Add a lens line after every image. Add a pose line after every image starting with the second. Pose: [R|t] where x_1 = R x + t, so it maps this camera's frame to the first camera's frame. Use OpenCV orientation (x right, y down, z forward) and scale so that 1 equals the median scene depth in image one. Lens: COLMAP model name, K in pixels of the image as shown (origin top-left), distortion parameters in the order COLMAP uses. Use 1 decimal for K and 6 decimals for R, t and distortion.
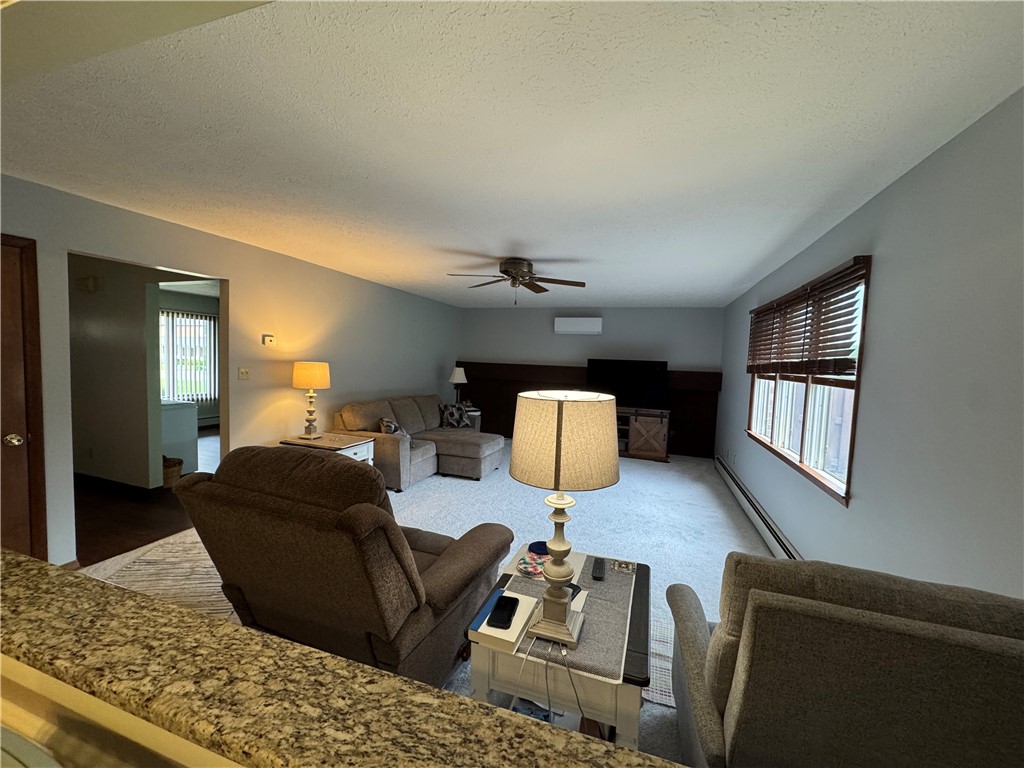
lens RADIAL K [[409.2, 0, 509.0], [0, 409.2, 383.6], [0, 0, 1]] dist [-0.001420, 0.000258]
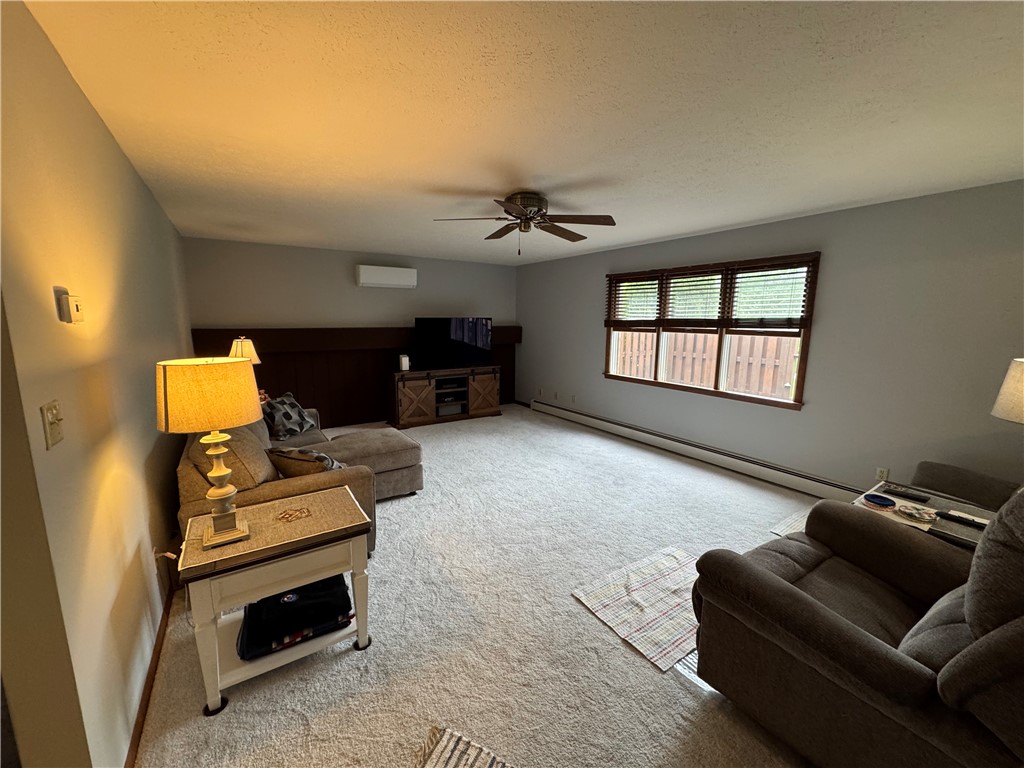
lens RADIAL K [[409.2, 0, 509.4], [0, 409.2, 382.9], [0, 0, 1]] dist [-0.001420, 0.000258]
pose [[0.608913, -0.160681, 0.776792, -0.408604], [0.065858, 0.986129, 0.152358, -0.047901], [-0.790498, -0.041615, 0.611049, 0.345121]]
